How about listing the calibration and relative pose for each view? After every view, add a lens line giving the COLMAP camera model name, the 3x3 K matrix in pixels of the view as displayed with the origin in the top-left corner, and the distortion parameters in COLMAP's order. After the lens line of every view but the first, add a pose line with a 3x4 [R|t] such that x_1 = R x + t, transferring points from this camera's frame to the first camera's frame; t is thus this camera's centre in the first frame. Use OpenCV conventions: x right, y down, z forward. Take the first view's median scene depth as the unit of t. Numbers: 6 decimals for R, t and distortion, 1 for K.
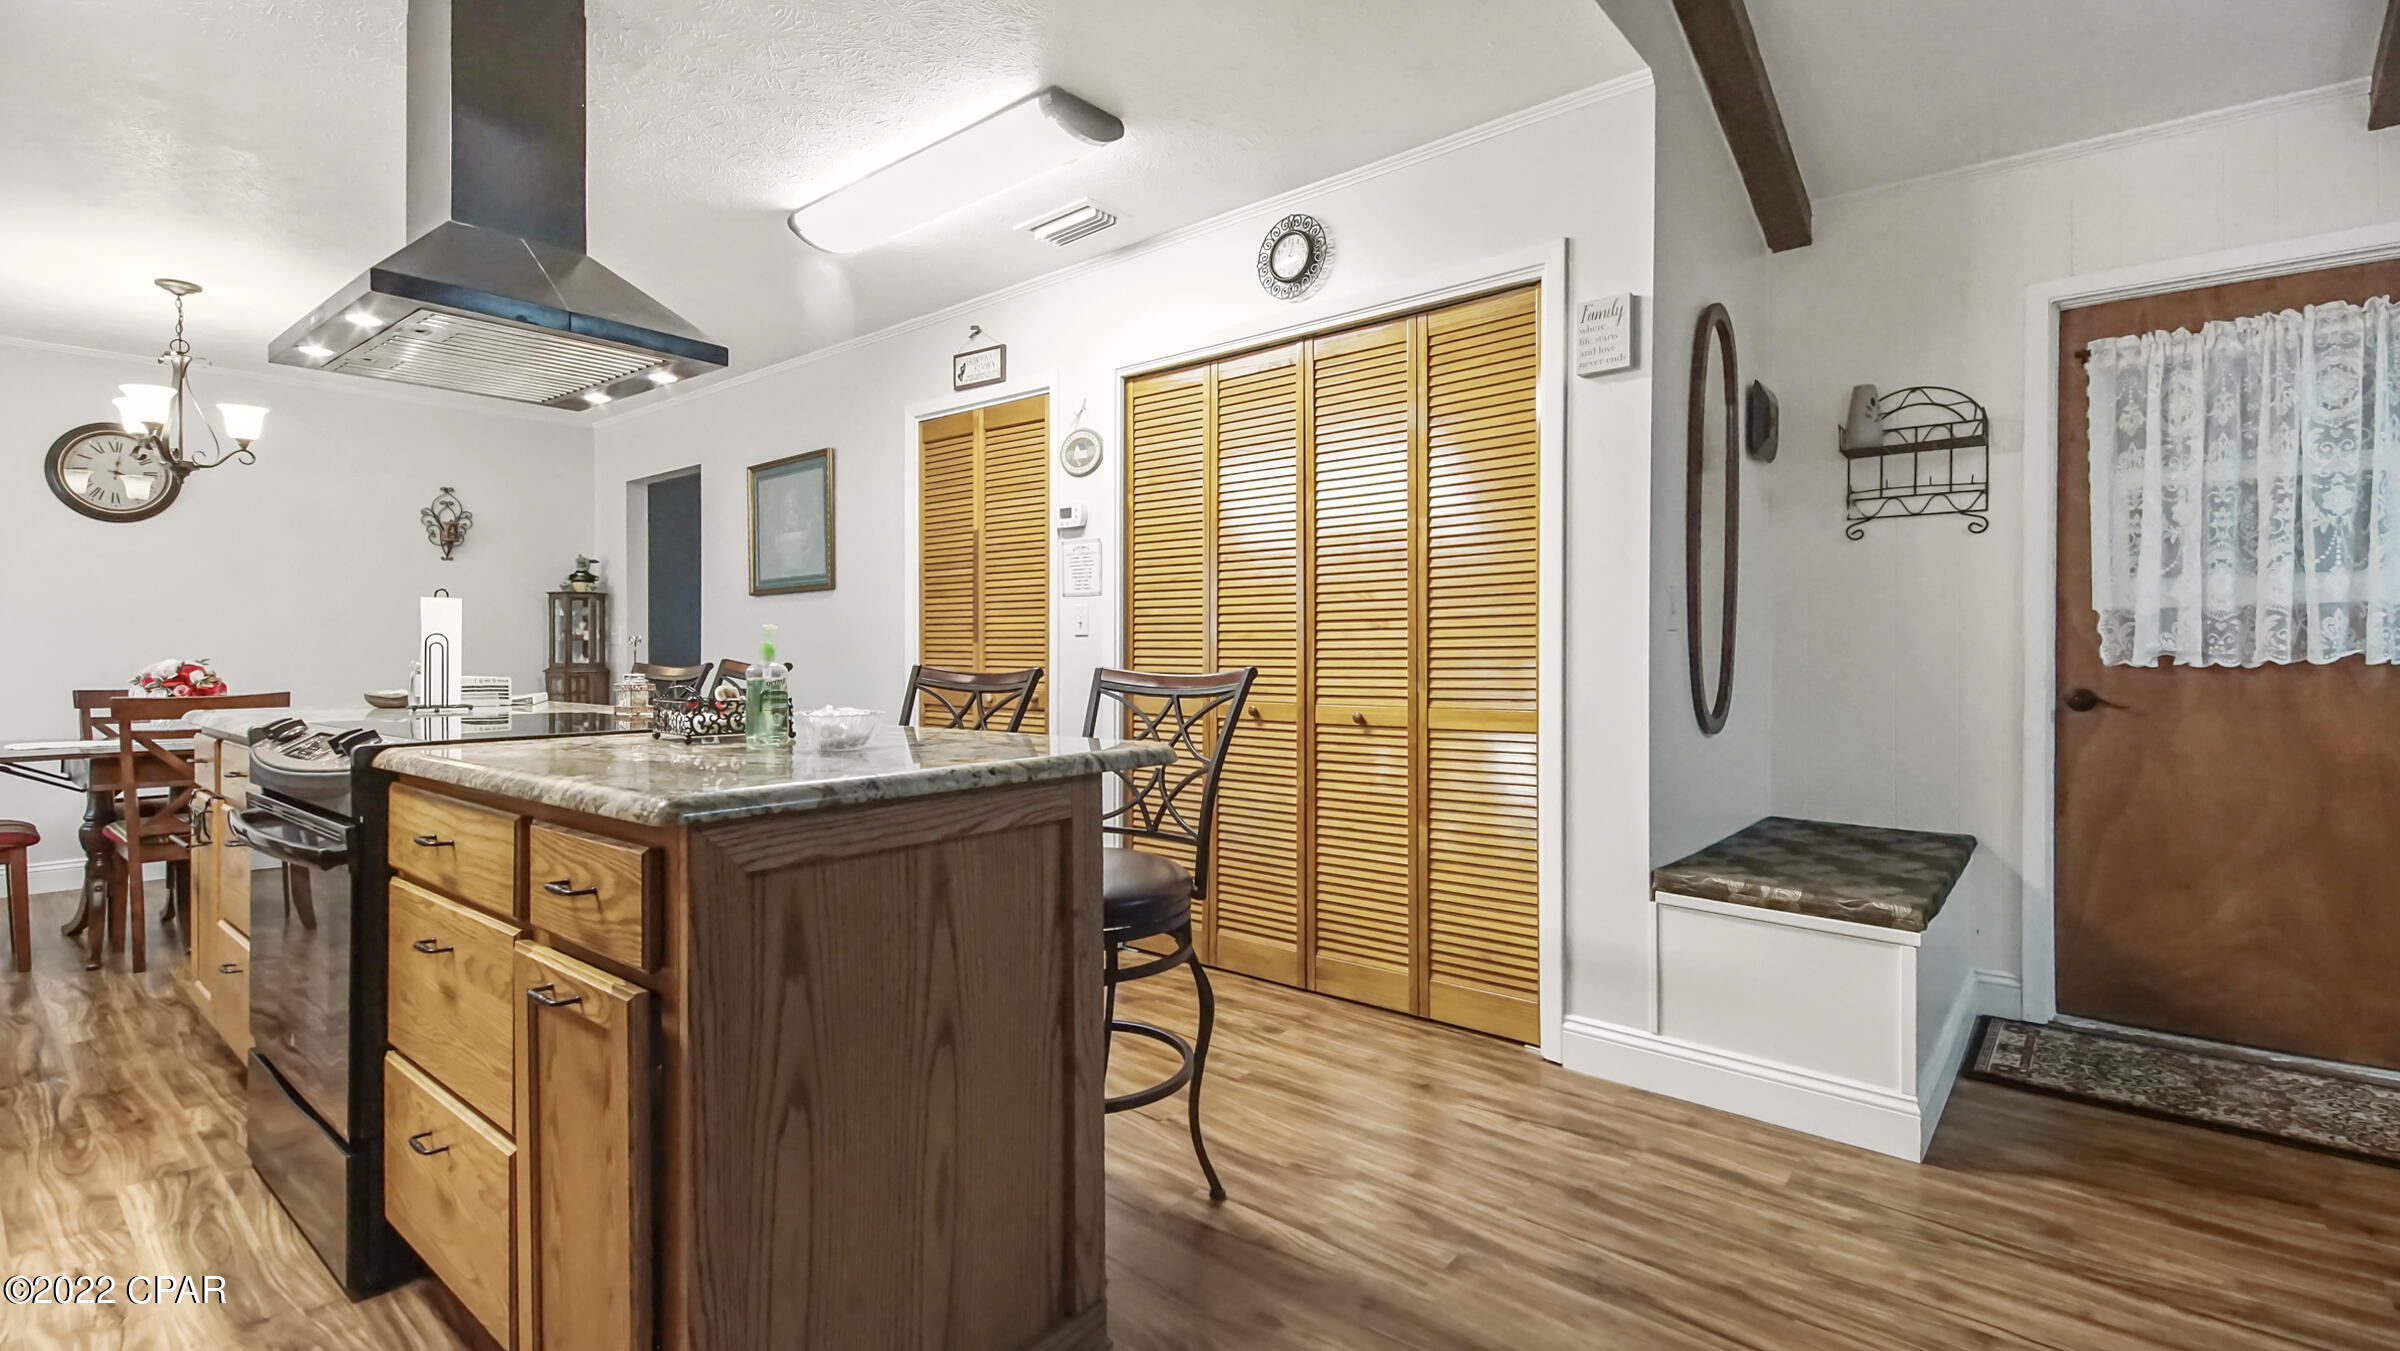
lens RADIAL K [[1065.3, 0, 1177.1], [0, 1065.3, 645.3], [0, 0, 1]] dist [0.023689, -0.016498]
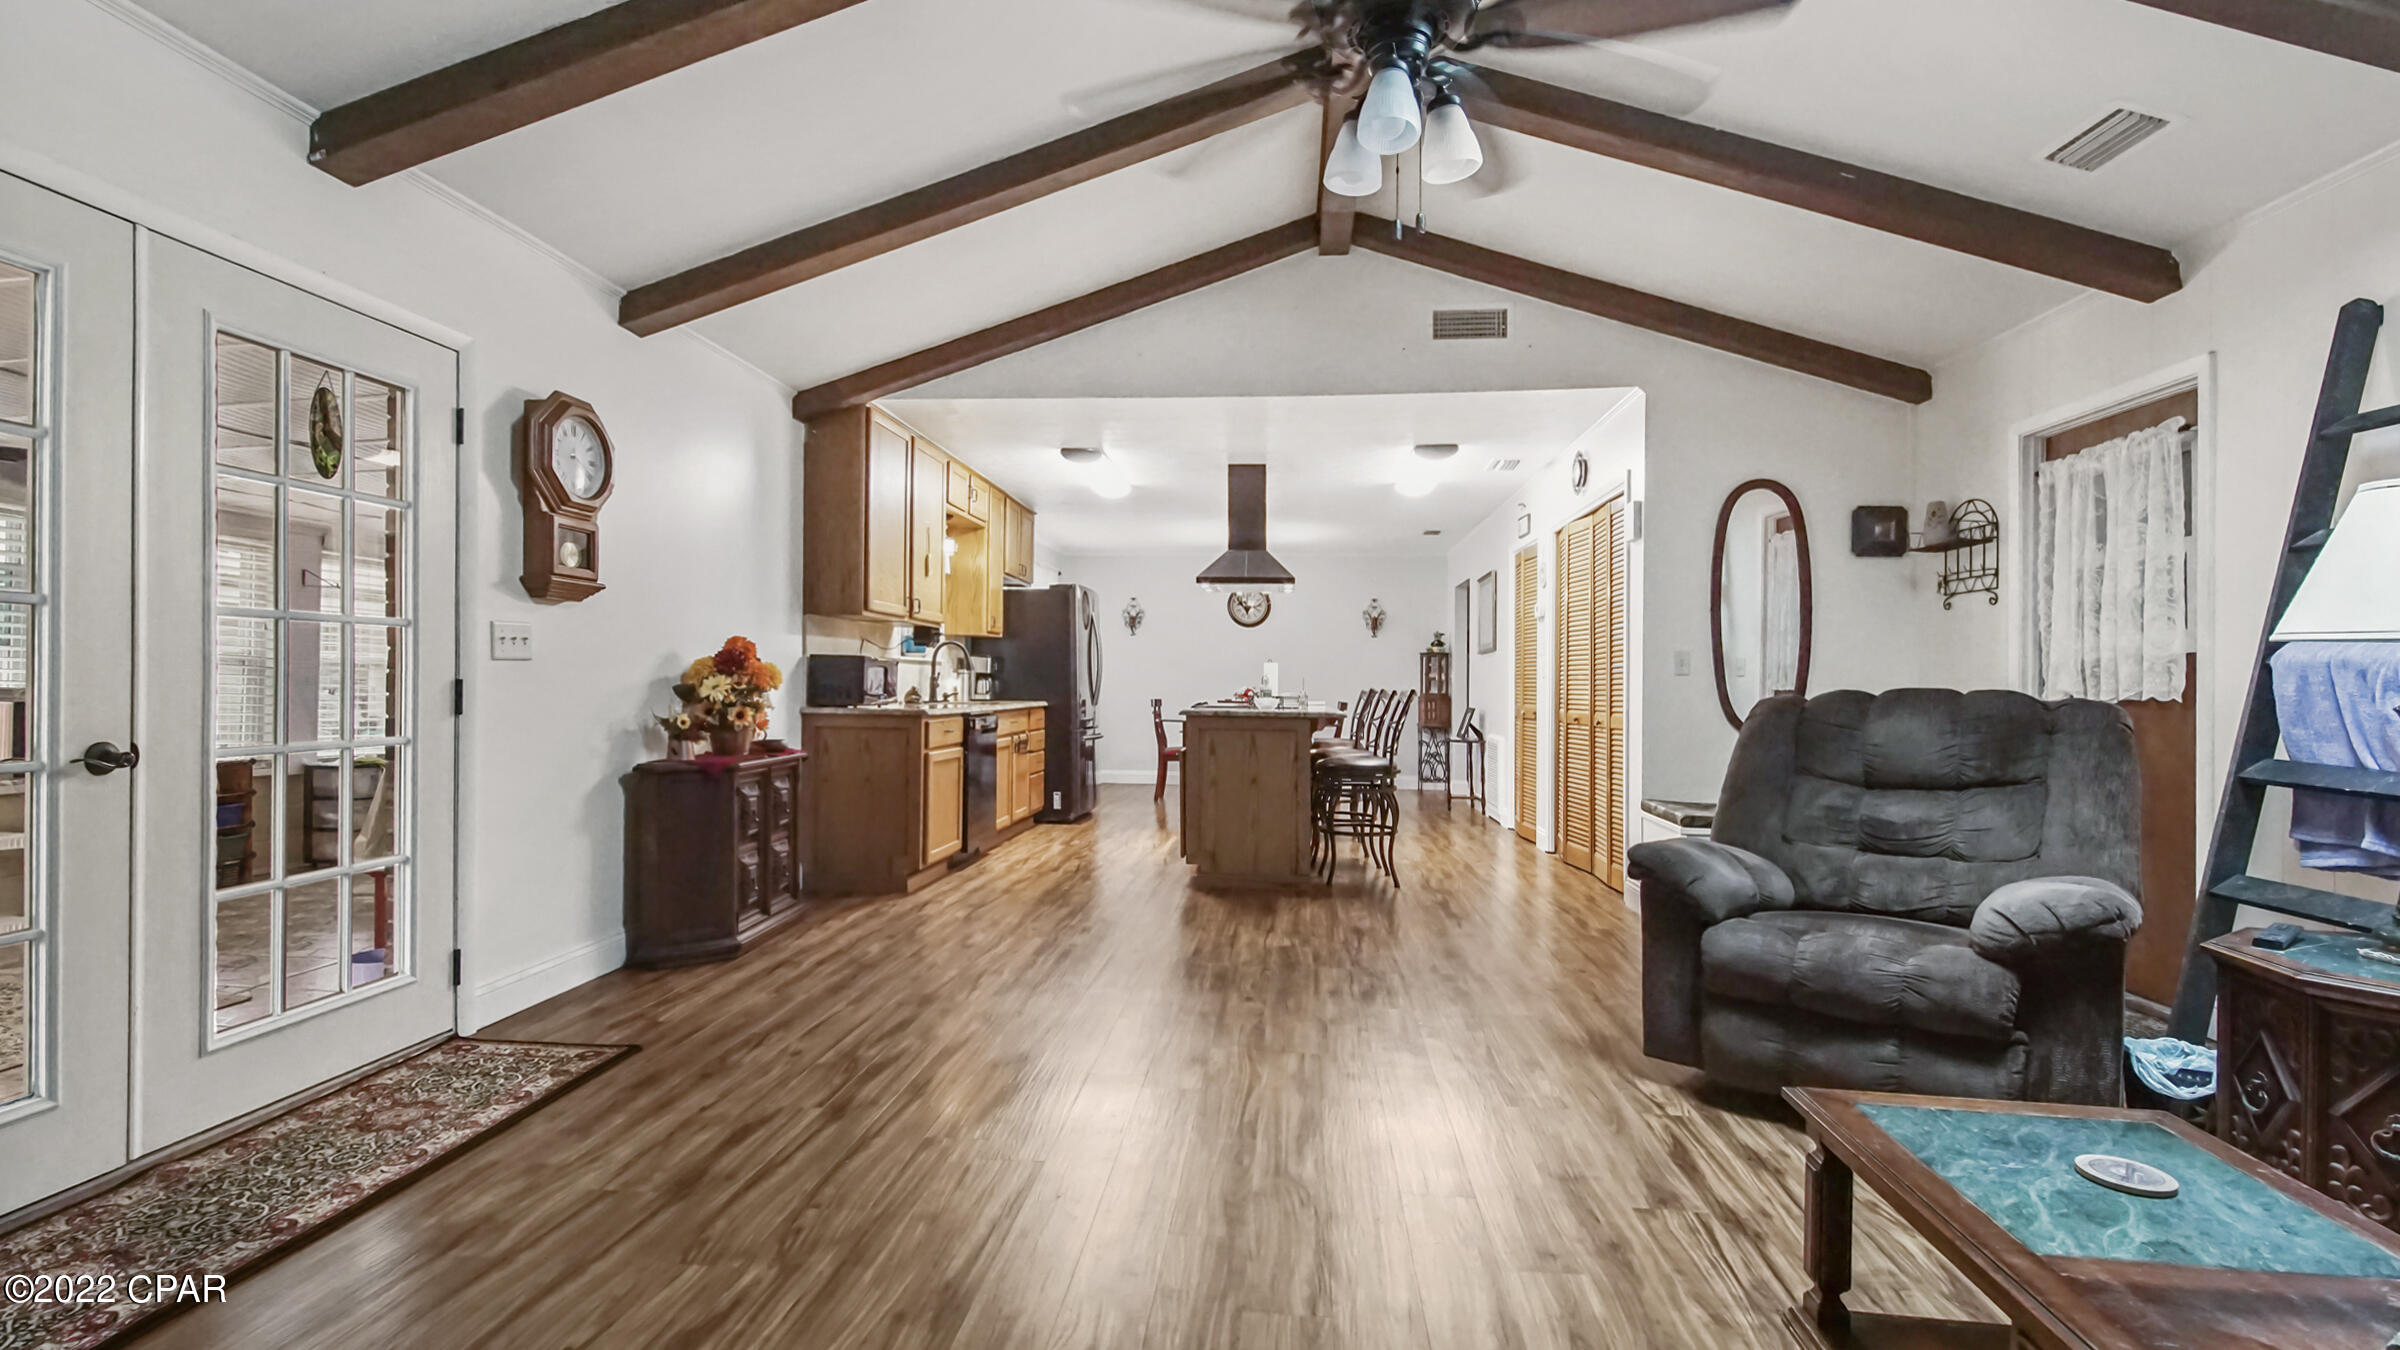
lens RADIAL K [[1055.6, 0, 1200.0], [0, 1055.6, 675.0], [0, 0, 1]] dist [0.019788, -0.000005]
pose [[0.575583, 0.000564, -0.817743, 1.308254], [-0.009232, 0.999941, -0.005809, 0.003265], [0.817691, 0.010892, 0.575554, -0.636435]]
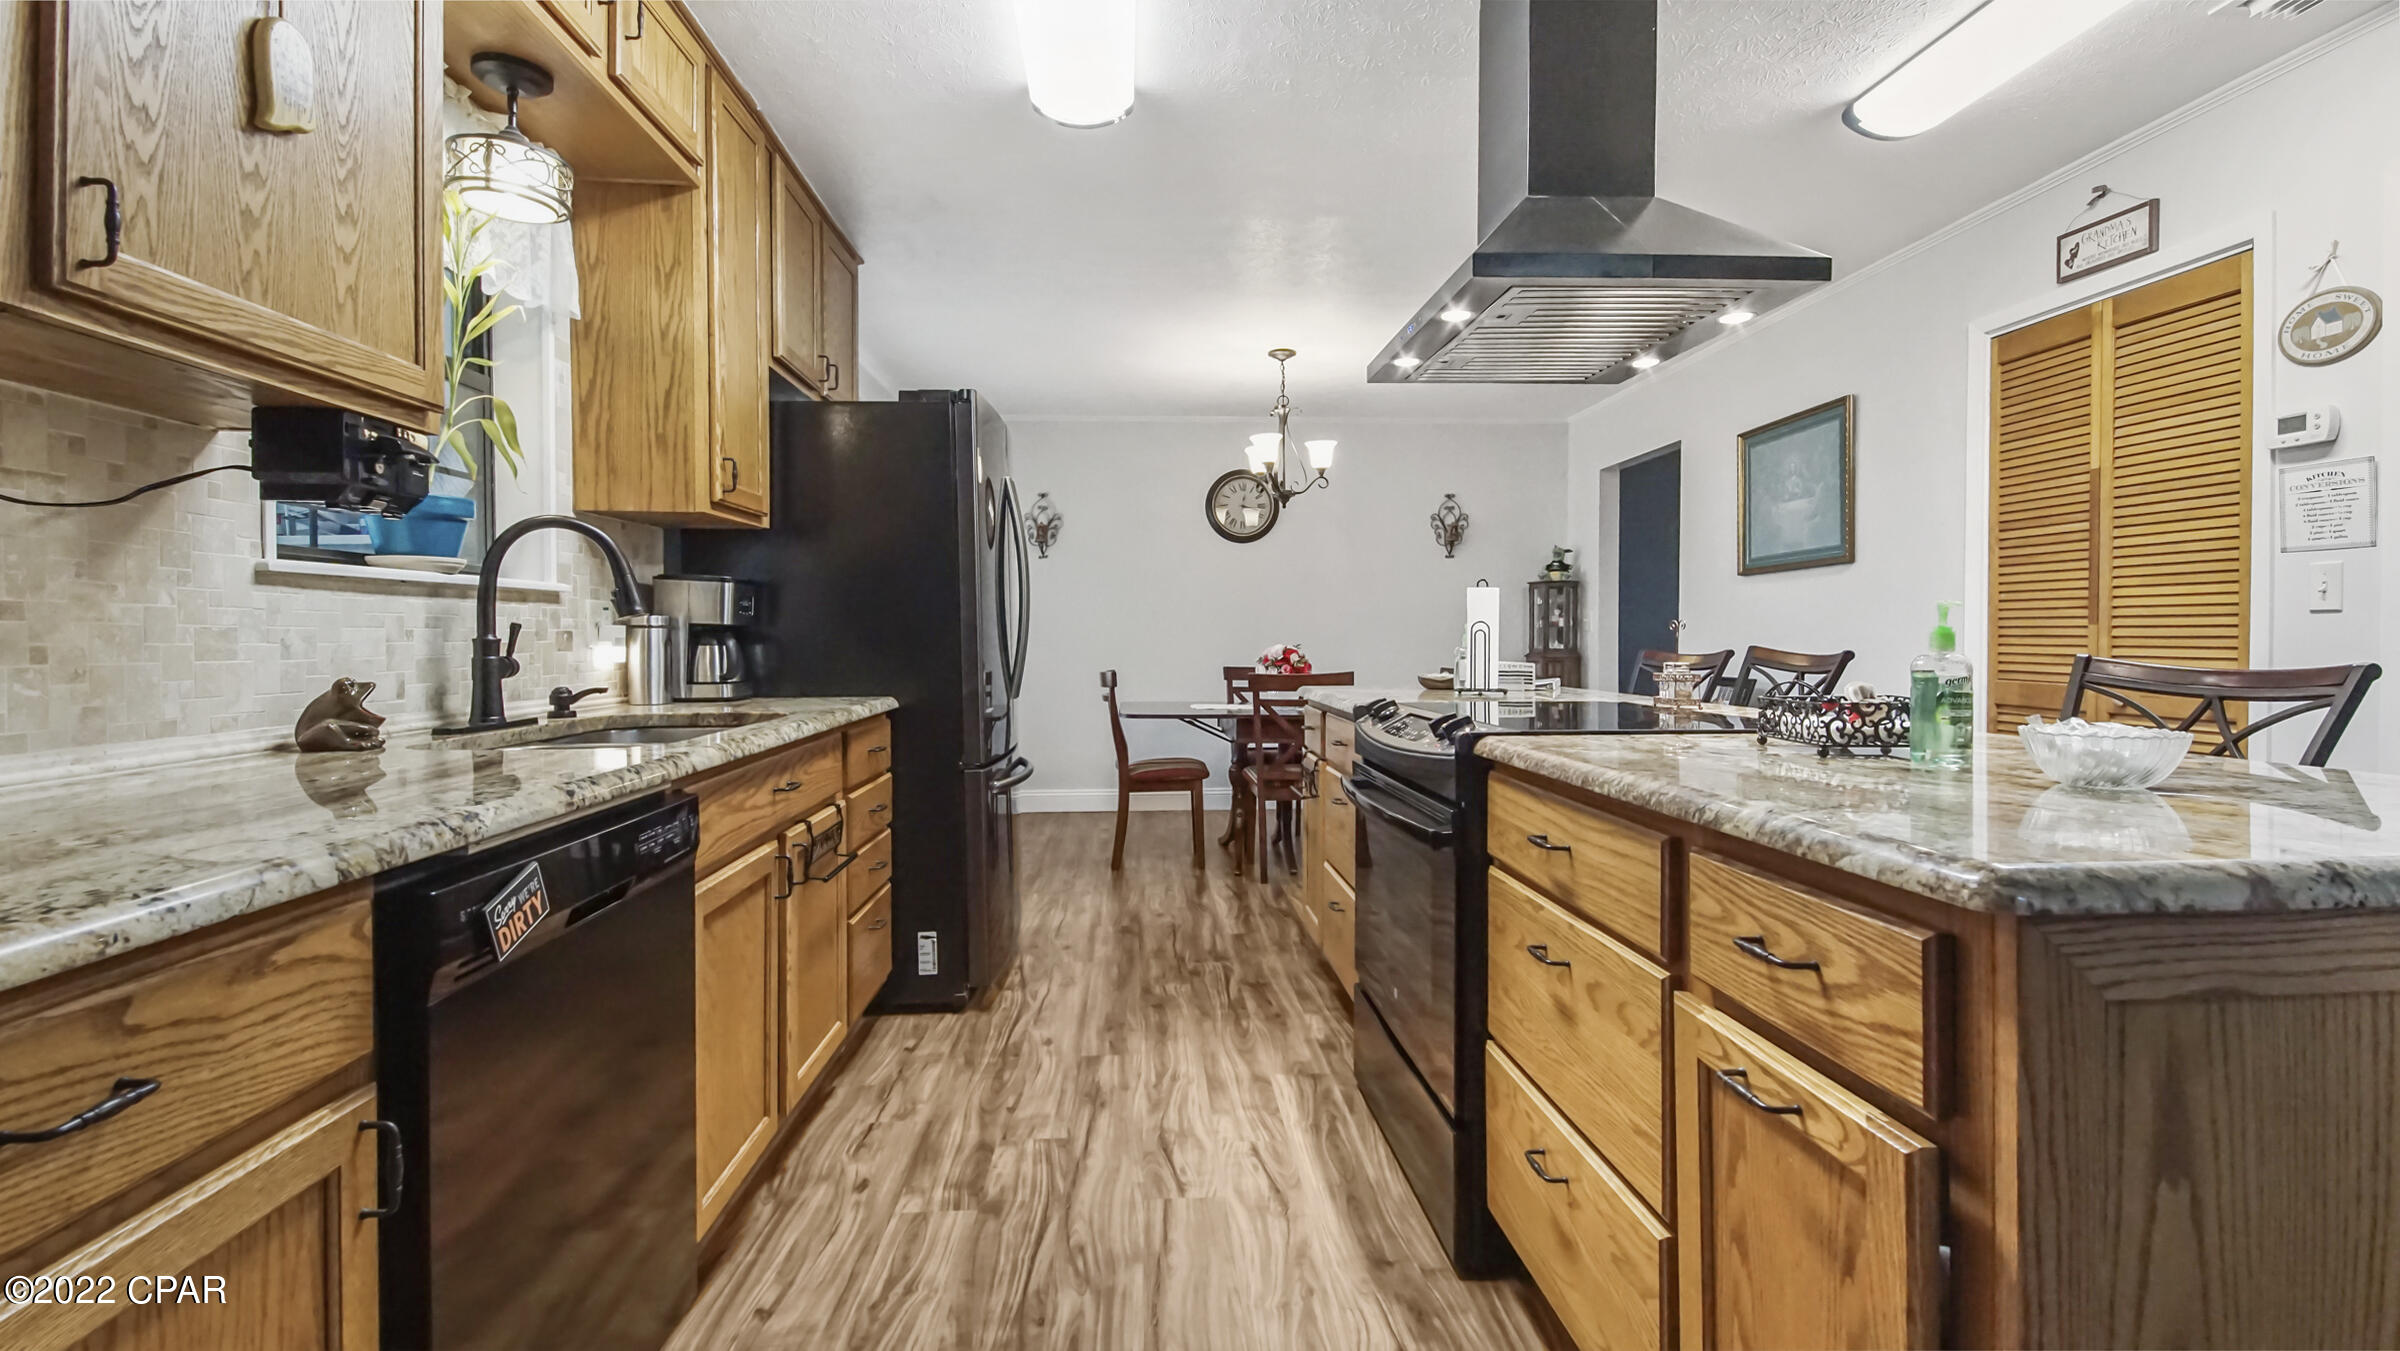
lens RADIAL K [[1004.7, 0, 1168.6], [0, 1004.7, 641.0], [0, 0, 1]] dist [0.028443, -0.014598]
pose [[0.674506, 0.000062, -0.738269, -0.172600], [0.007512, 0.999948, 0.006947, -0.000858], [0.738231, -0.010232, 0.674470, 0.108715]]
